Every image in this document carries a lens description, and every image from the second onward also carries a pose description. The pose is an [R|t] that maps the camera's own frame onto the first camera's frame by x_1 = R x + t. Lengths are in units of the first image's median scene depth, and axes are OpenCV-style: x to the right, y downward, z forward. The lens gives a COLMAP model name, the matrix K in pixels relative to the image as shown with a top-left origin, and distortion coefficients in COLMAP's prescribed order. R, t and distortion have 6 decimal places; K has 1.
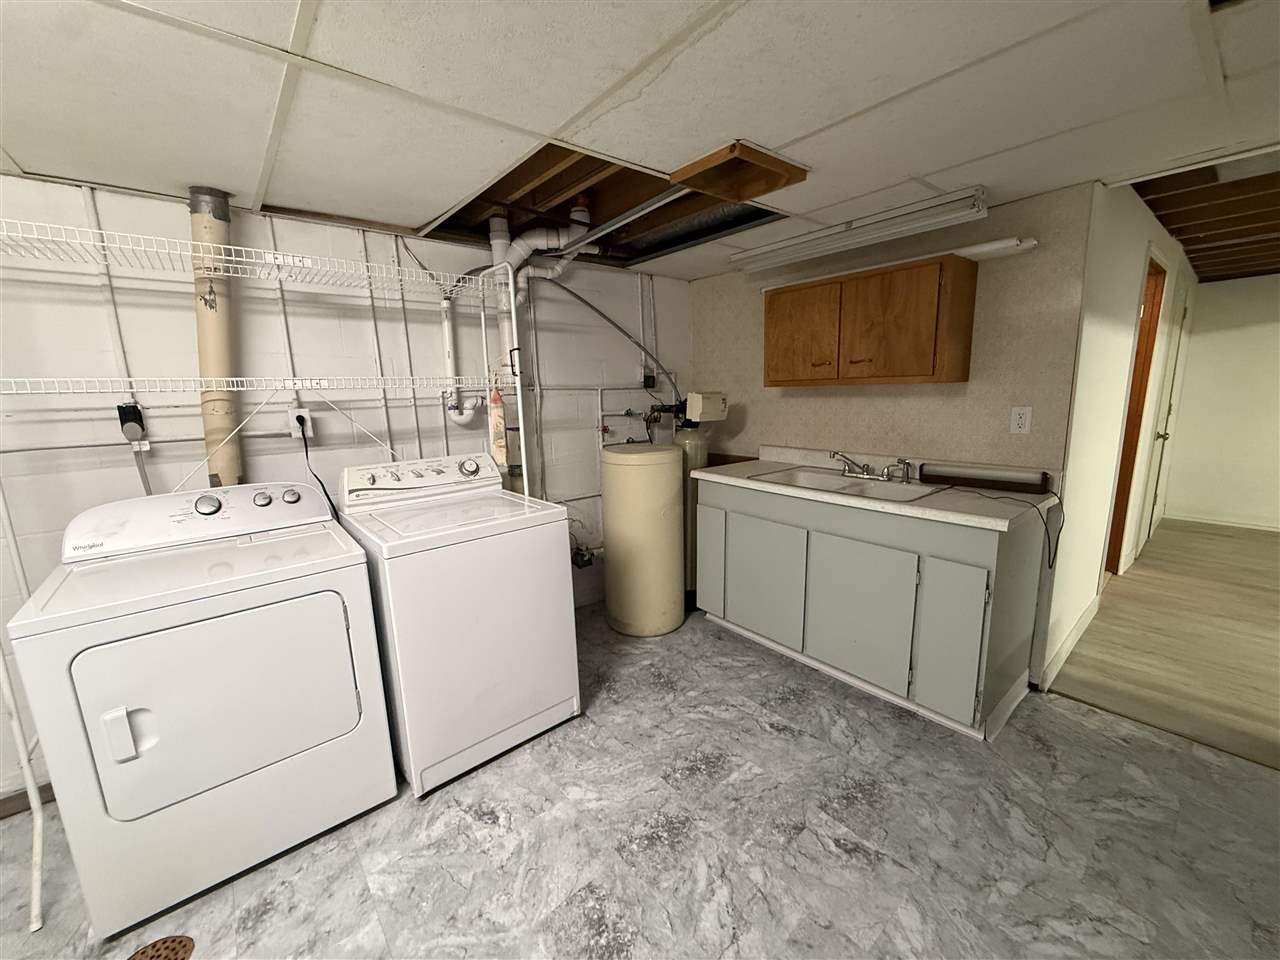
lens RADIAL K [[510.6, 0, 641.9], [0, 510.6, 481.3], [0, 0, 1]] dist [-0.000614, 0.000385]
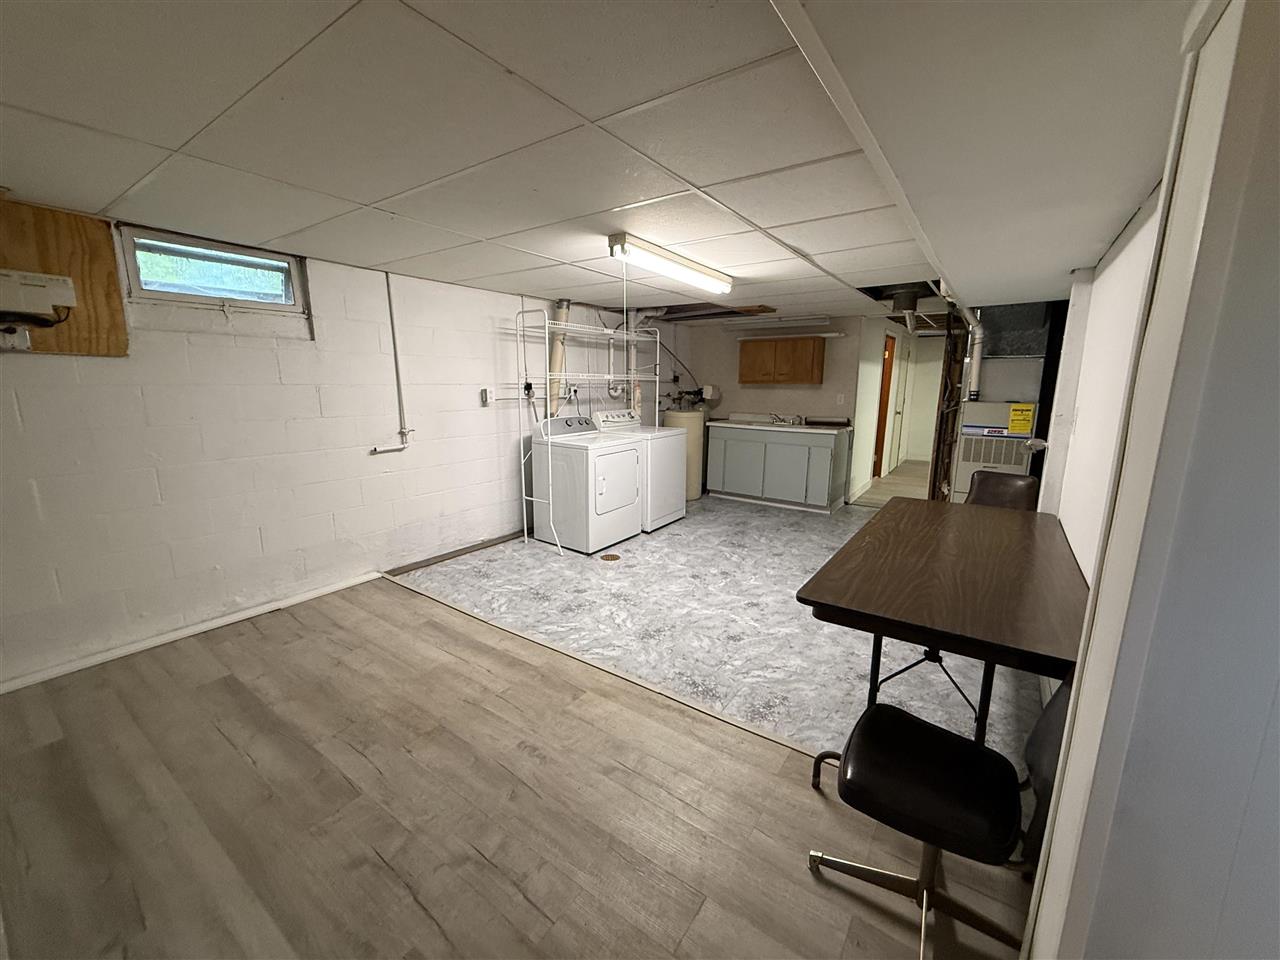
lens RADIAL K [[510.6, 0, 640.1], [0, 510.6, 480.6], [0, 0, 1]] dist [-0.000614, 0.000385]
pose [[0.965400, -0.018646, 0.260104, -1.127646], [0.016582, 0.999811, 0.010127, 0.305146], [-0.260244, -0.005463, 0.965527, -1.516380]]
